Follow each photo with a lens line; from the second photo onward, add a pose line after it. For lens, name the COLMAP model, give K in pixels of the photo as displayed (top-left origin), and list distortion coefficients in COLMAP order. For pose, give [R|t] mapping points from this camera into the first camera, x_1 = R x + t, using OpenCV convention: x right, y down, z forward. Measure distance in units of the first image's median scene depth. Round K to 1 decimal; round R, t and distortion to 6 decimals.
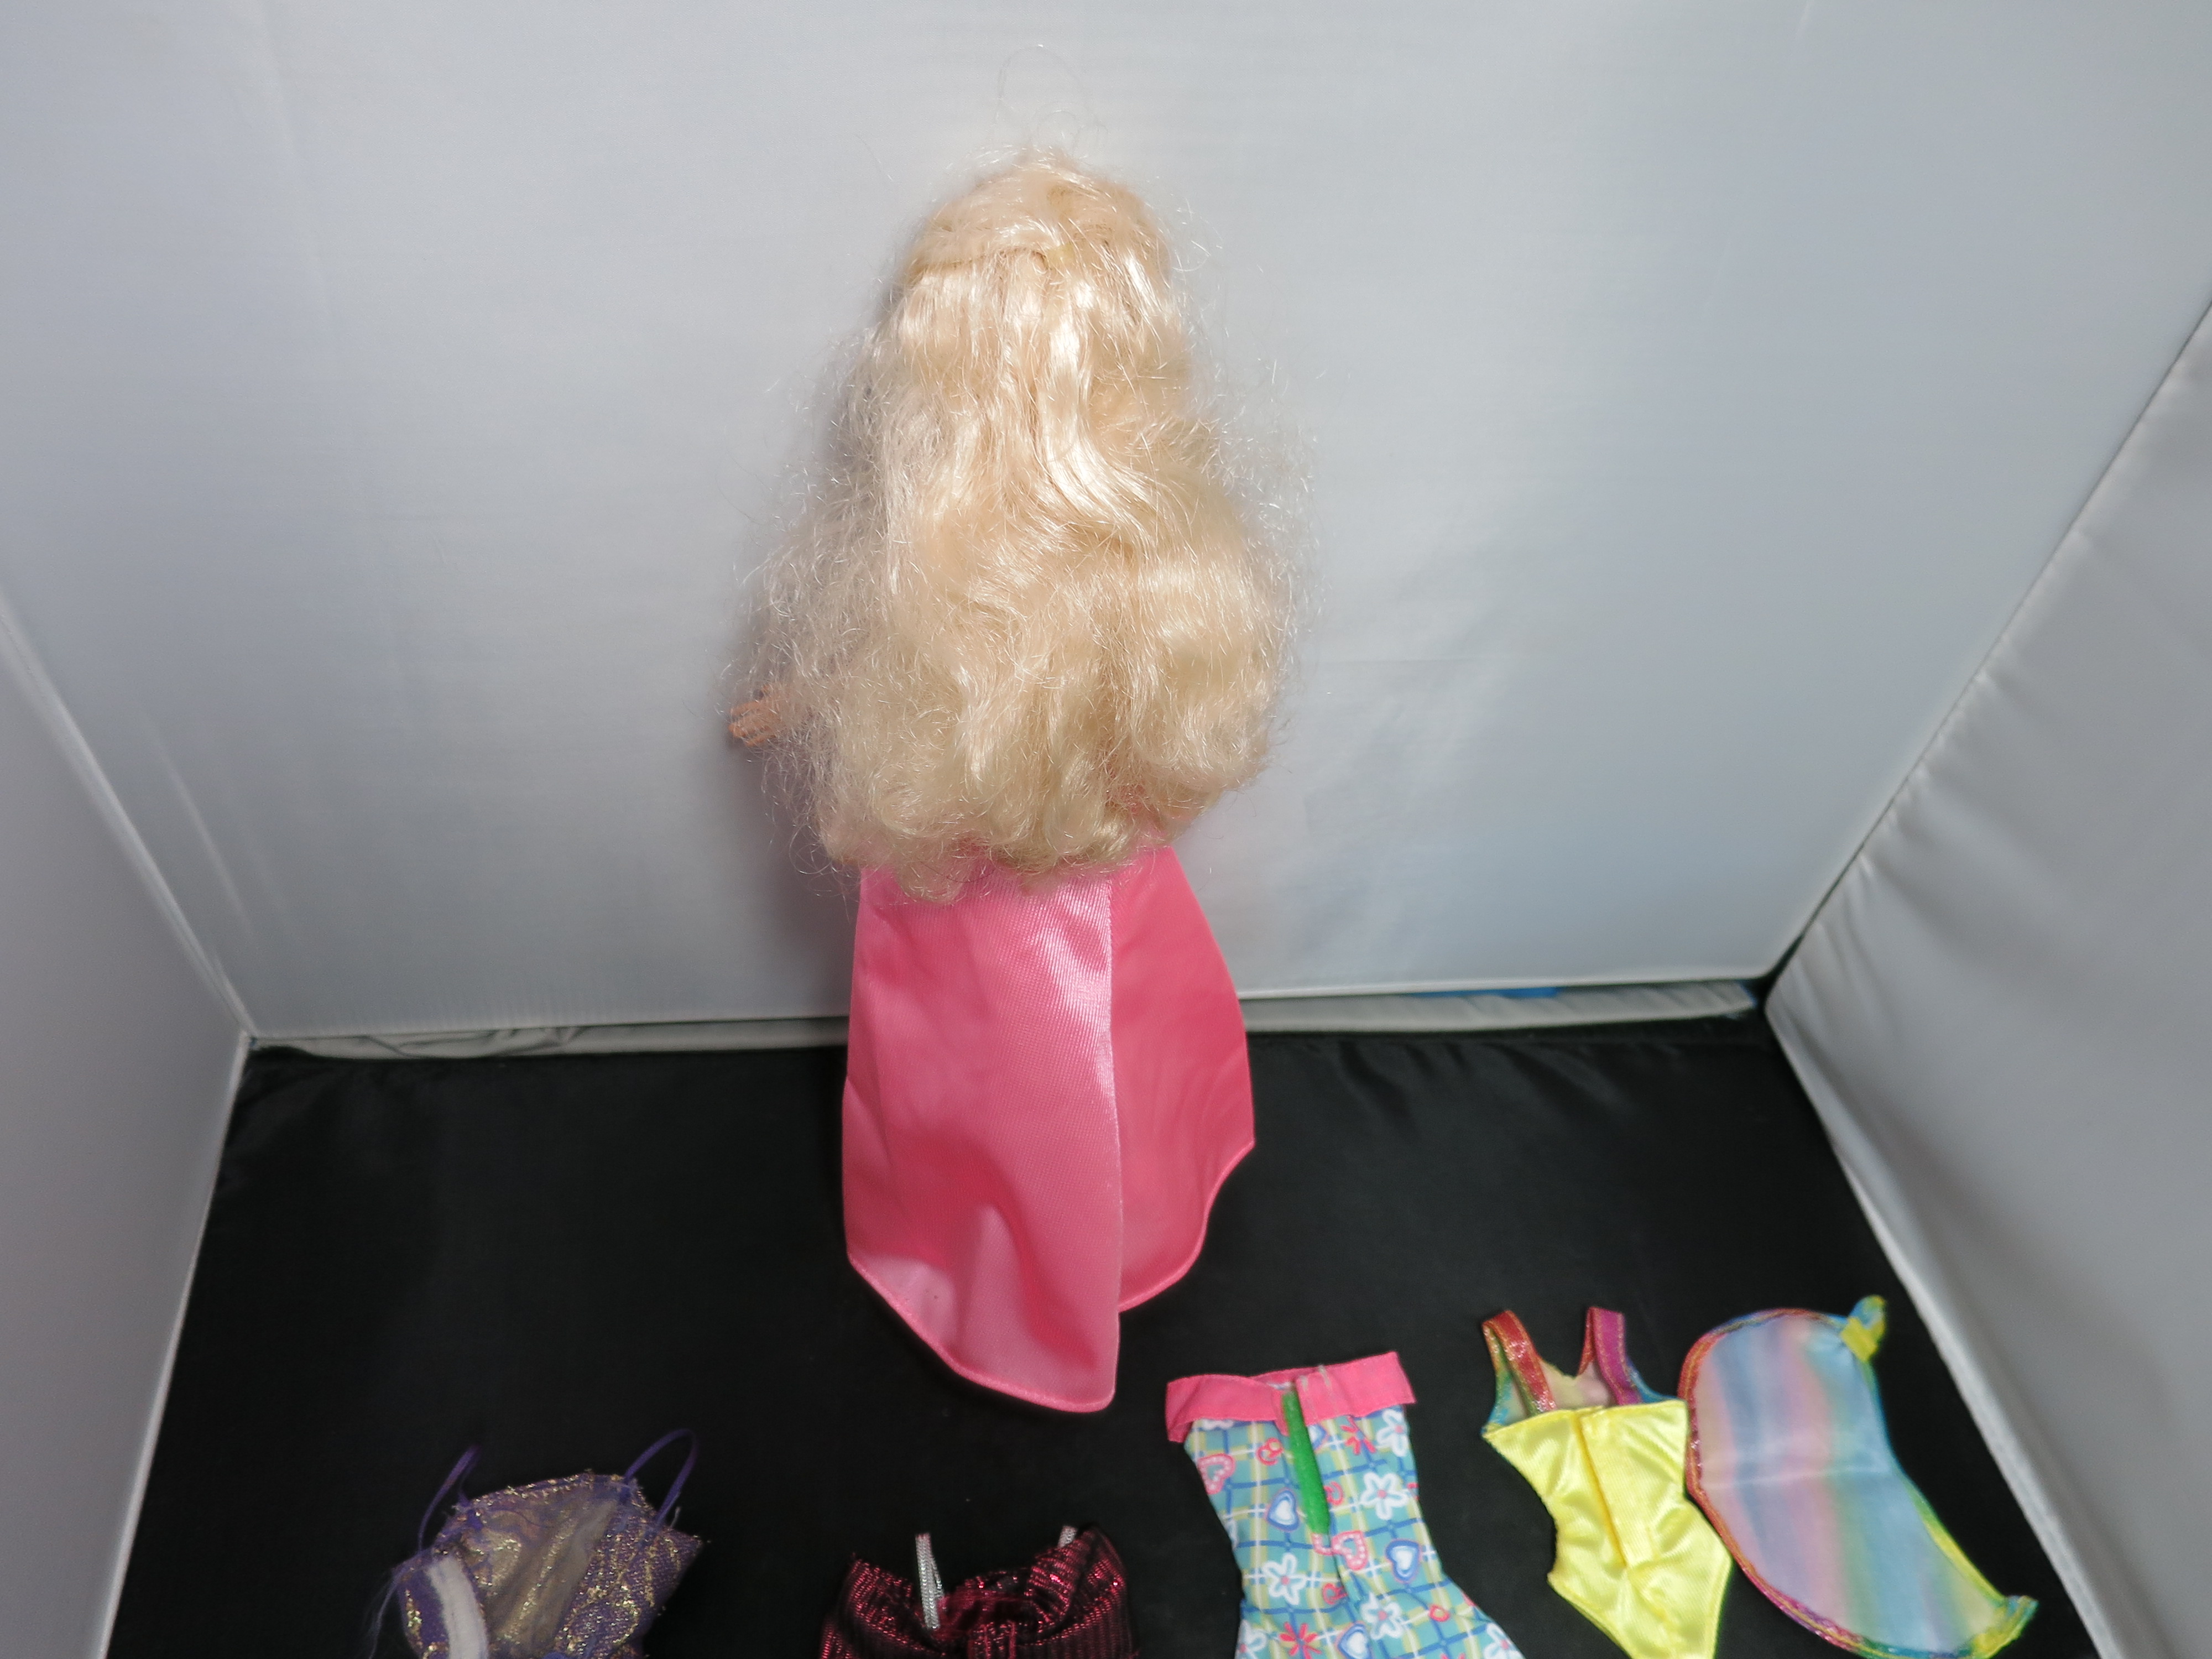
lens RADIAL K [[1561.9, 0, 1106.0], [0, 1561.9, 829.5], [0, 0, 1]] dist [-0.056050, 0.009731]
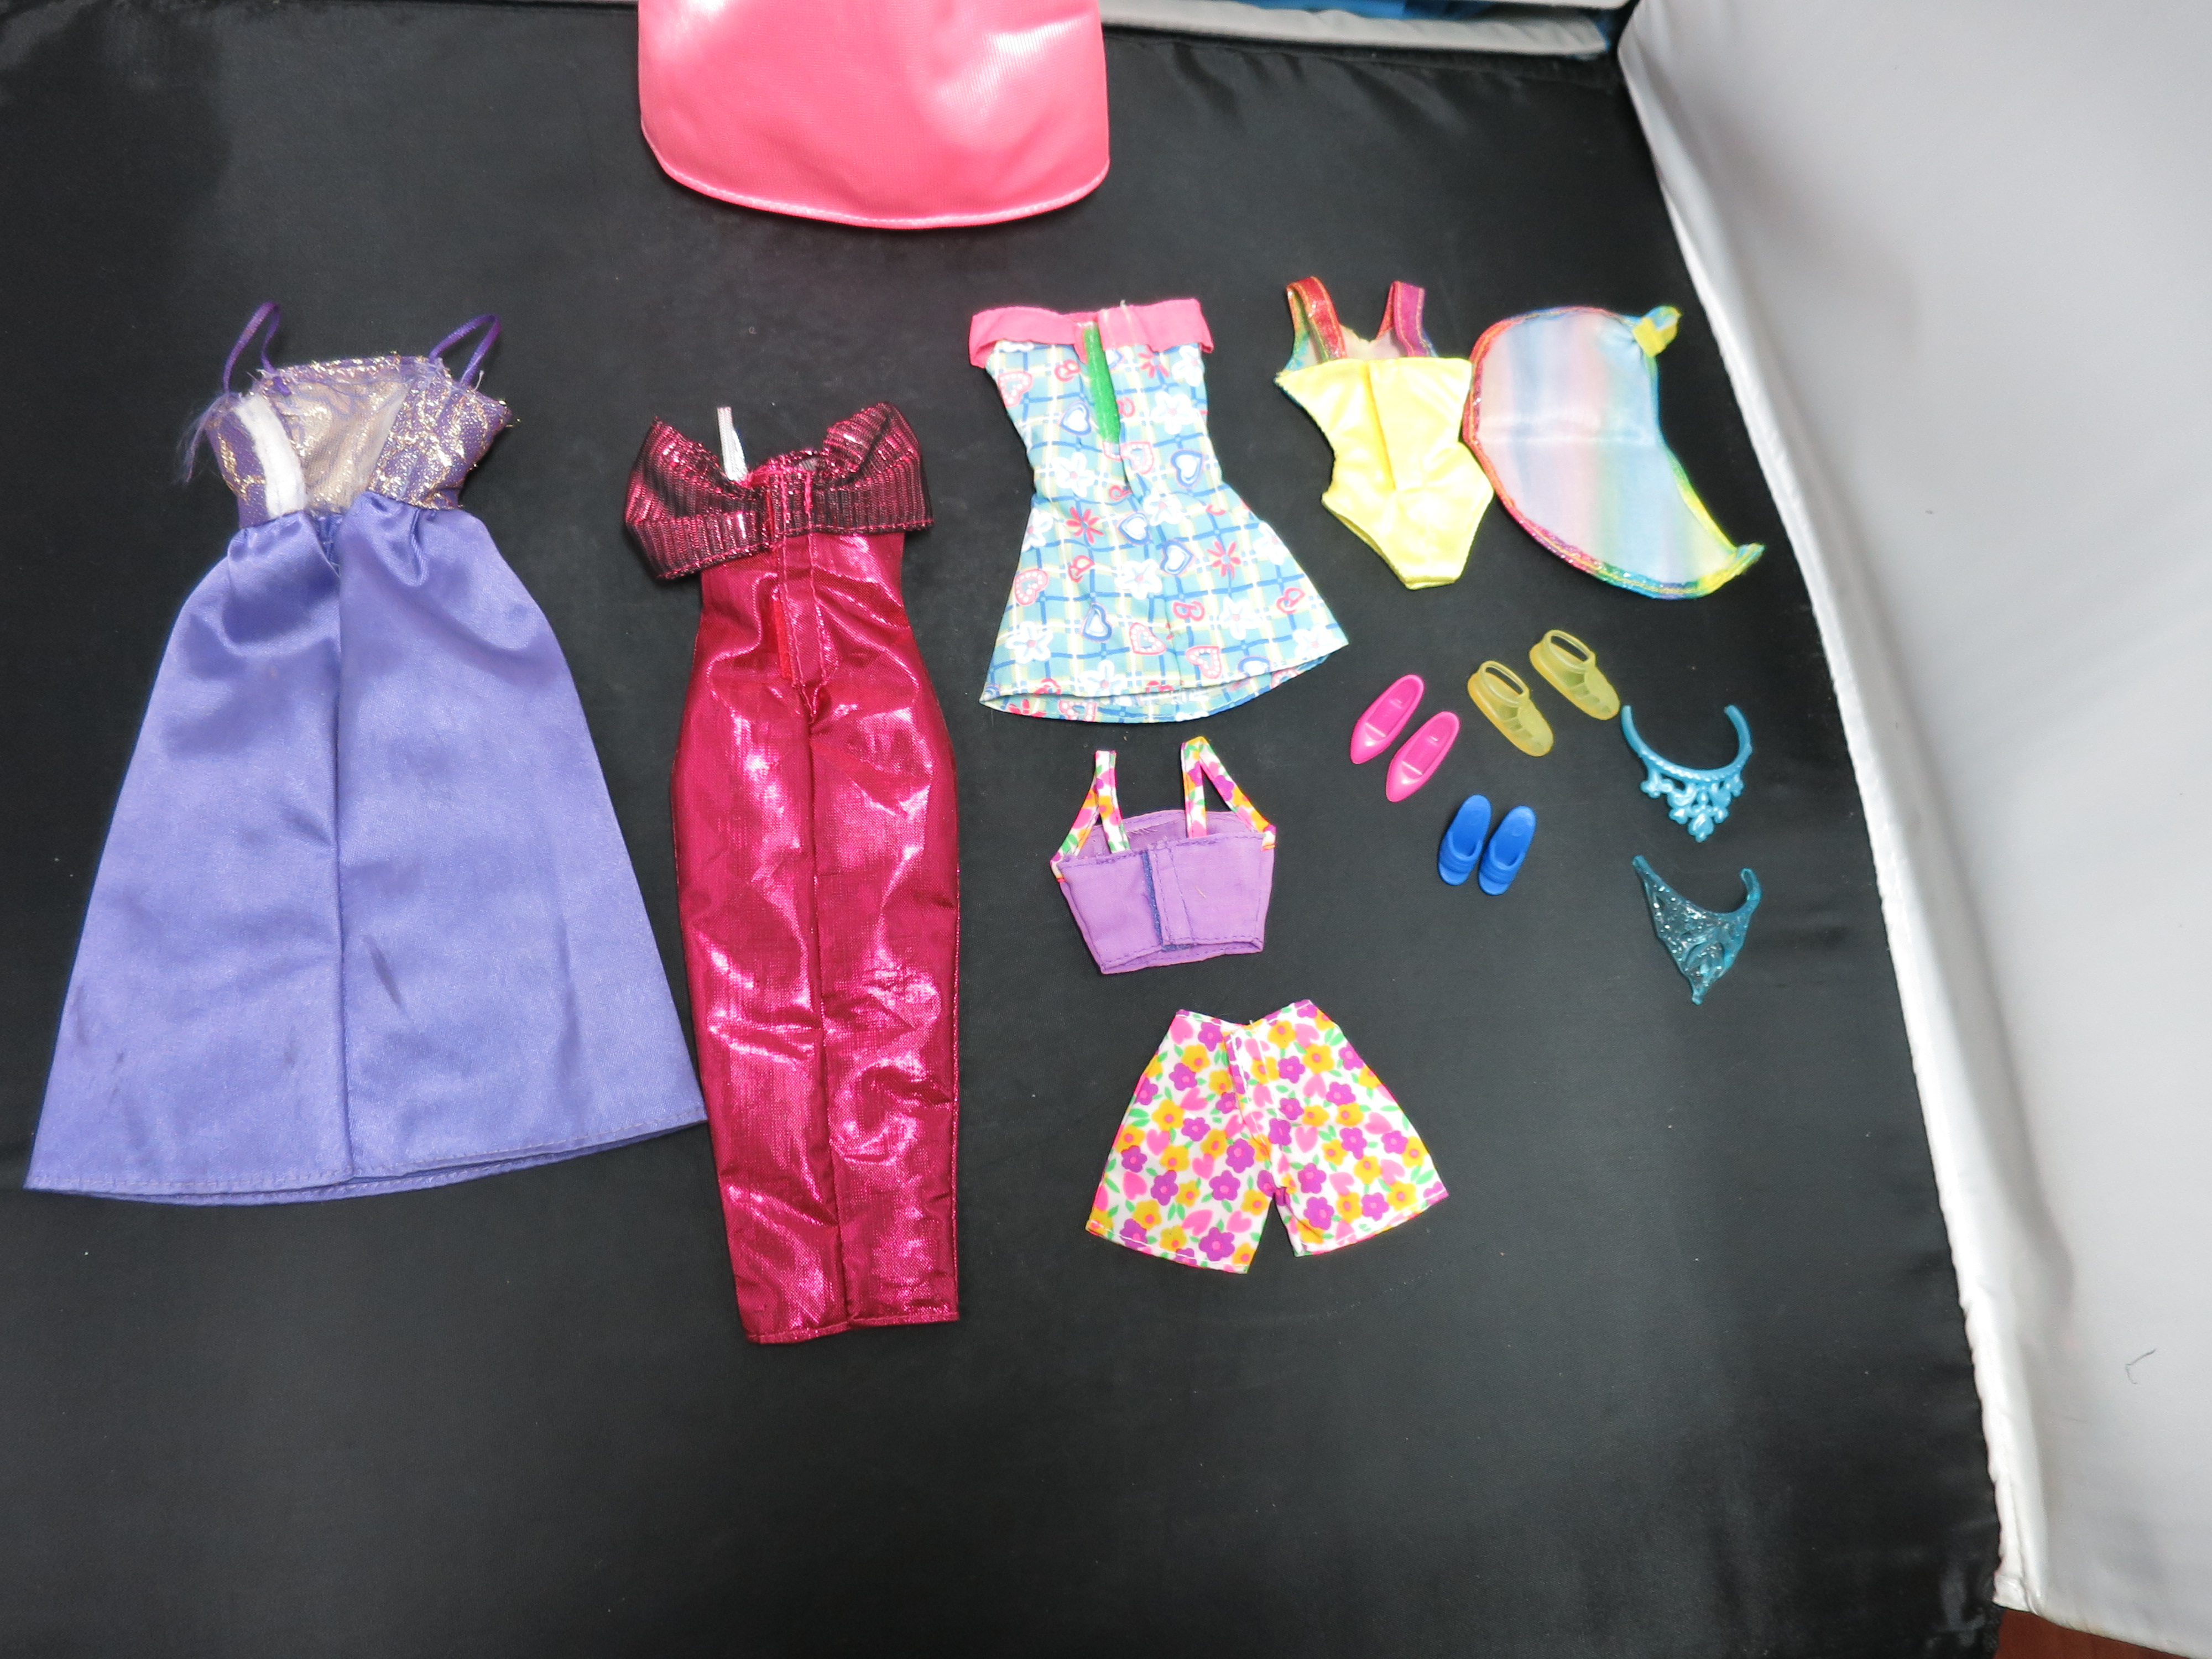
lens RADIAL K [[1561.9, 0, 1106.0], [0, 1561.9, 829.5], [0, 0, 1]] dist [-0.056050, 0.009731]
pose [[0.997579, 0.014392, 0.068041, 0.066155], [-0.039986, 0.919168, 0.391830, 0.278638], [-0.056902, -0.393602, 0.917518, -0.079784]]
